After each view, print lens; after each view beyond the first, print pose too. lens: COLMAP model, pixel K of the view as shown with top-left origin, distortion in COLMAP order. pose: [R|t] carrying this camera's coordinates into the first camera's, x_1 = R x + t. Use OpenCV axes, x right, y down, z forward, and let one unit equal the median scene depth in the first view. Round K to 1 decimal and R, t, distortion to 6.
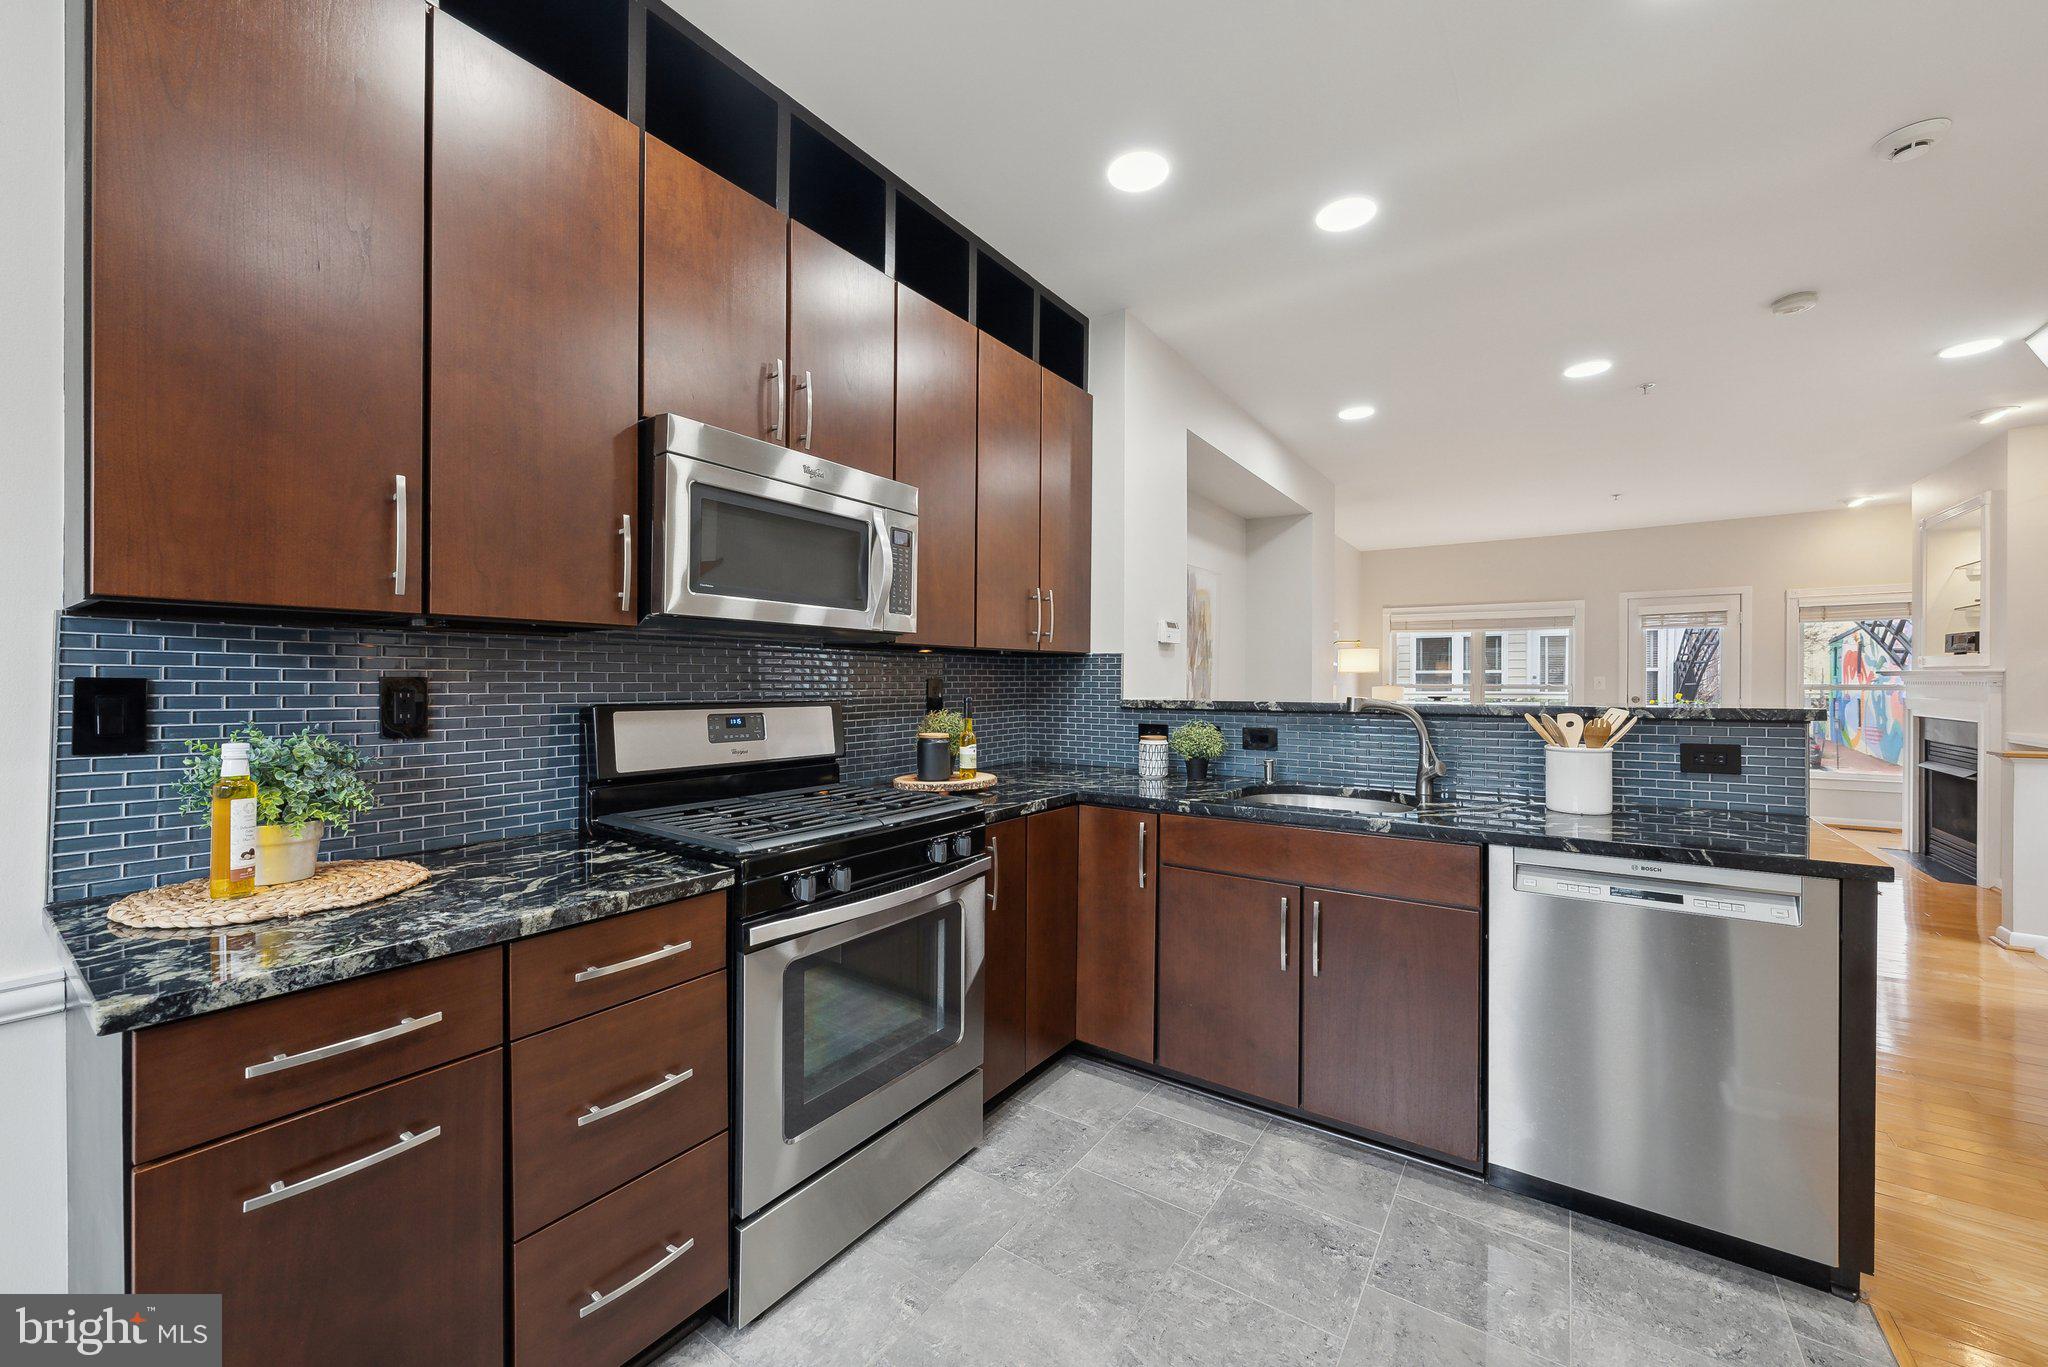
lens RADIAL K [[794.6, 0, 1023.0], [0, 794.6, 689.9], [0, 0, 1]] dist [0.002421, 0.000610]
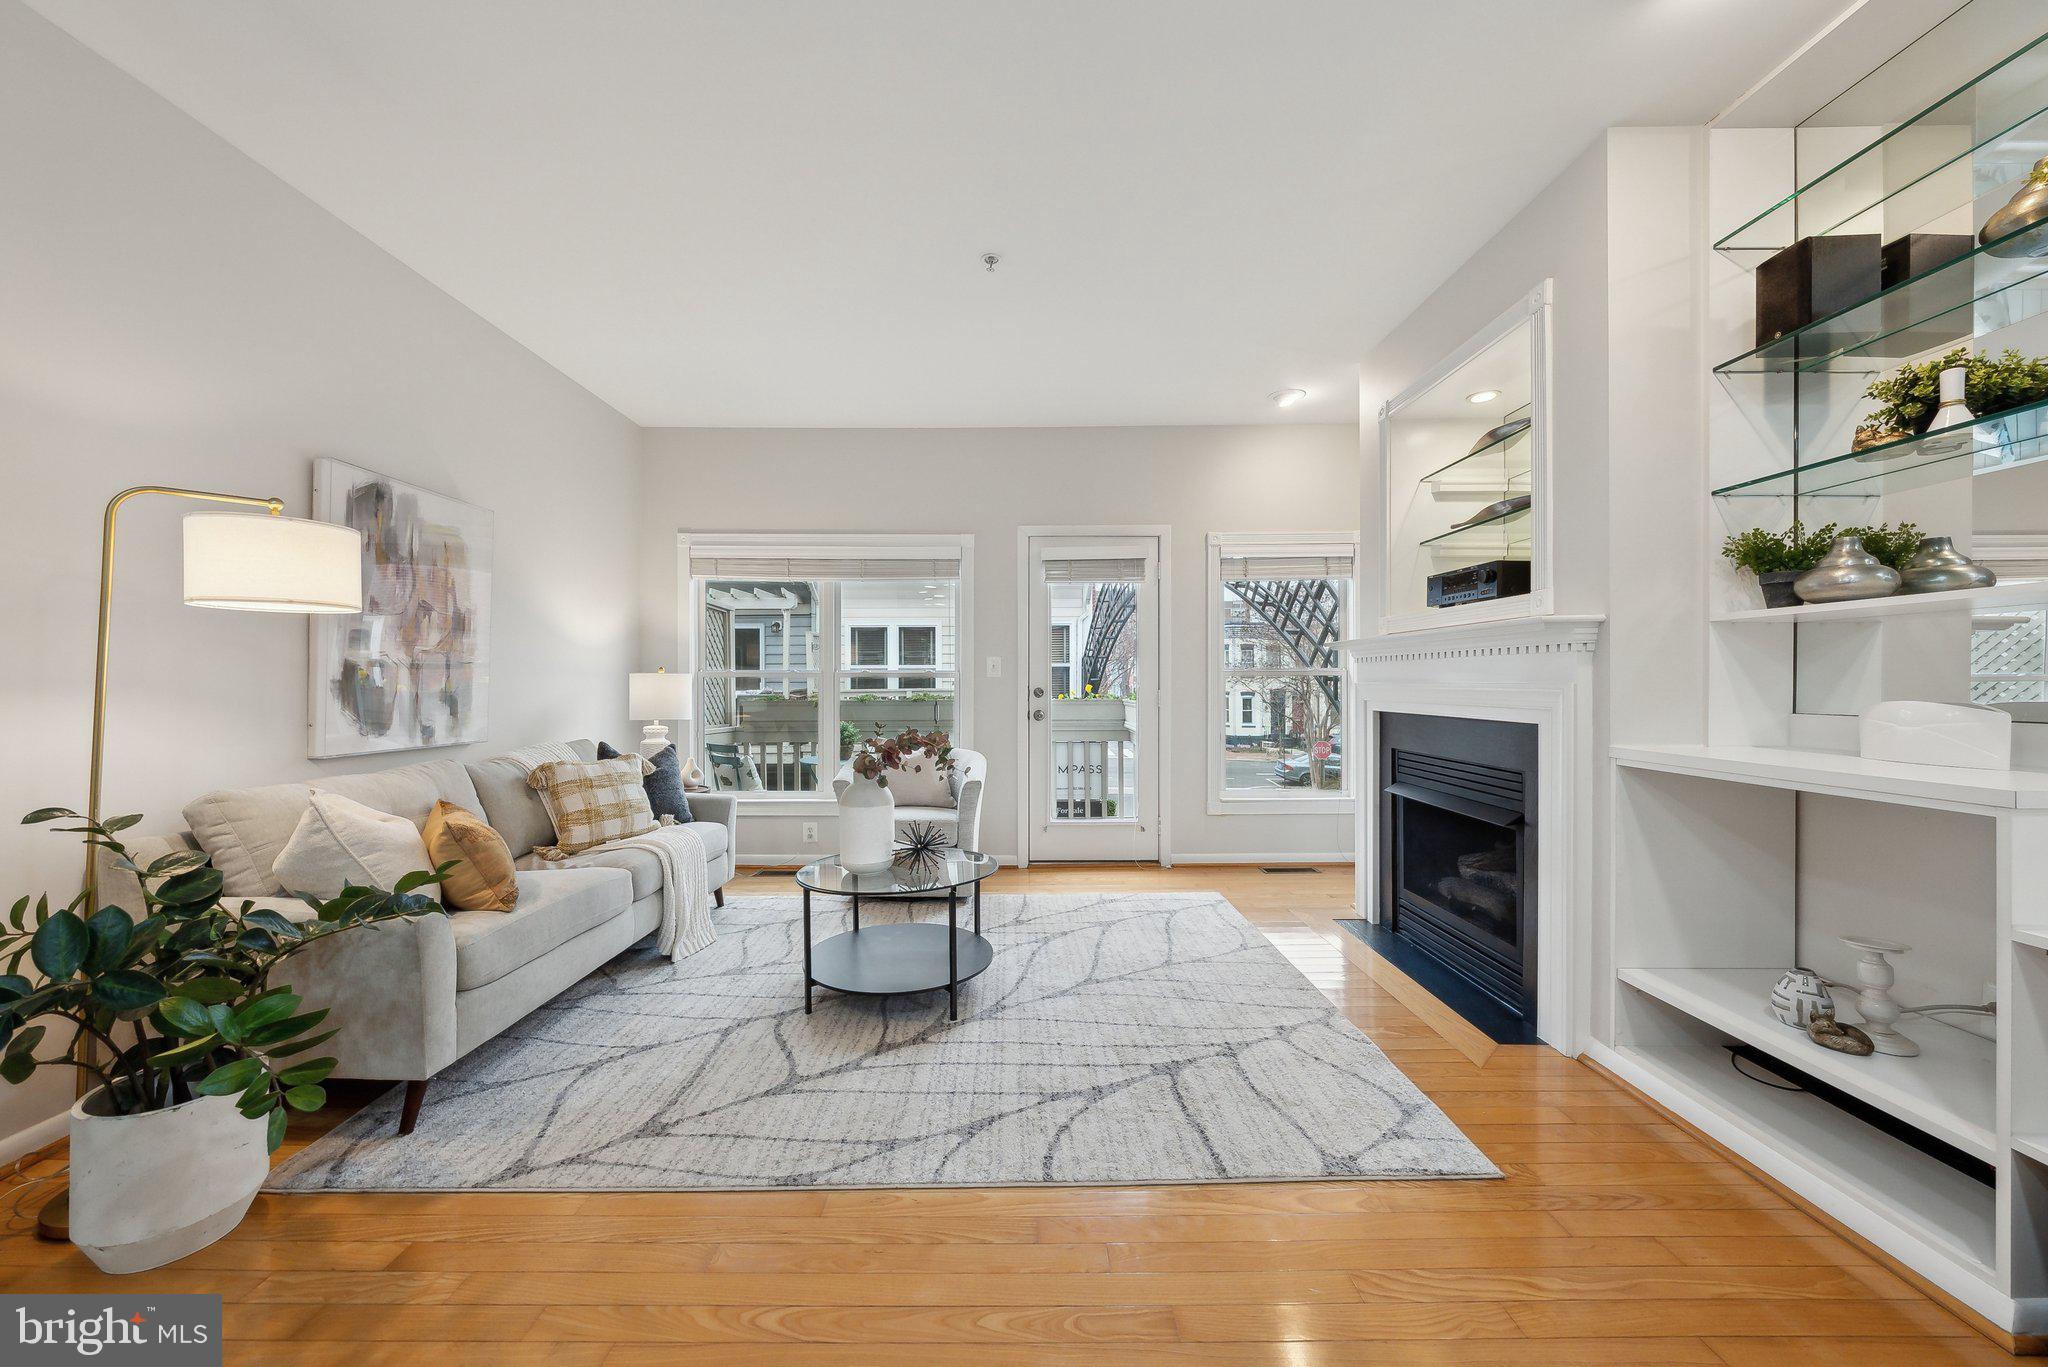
lens RADIAL K [[714.1, 0, 1020.7], [0, 714.1, 686.3], [0, 0, 1]] dist [0.000280, 0.000052]
pose [[0.825050, 0.001898, 0.565057, 0.516056], [0.003228, 0.999962, -0.008073, 0.015184], [-0.565051, 0.008485, 0.825013, 0.633569]]
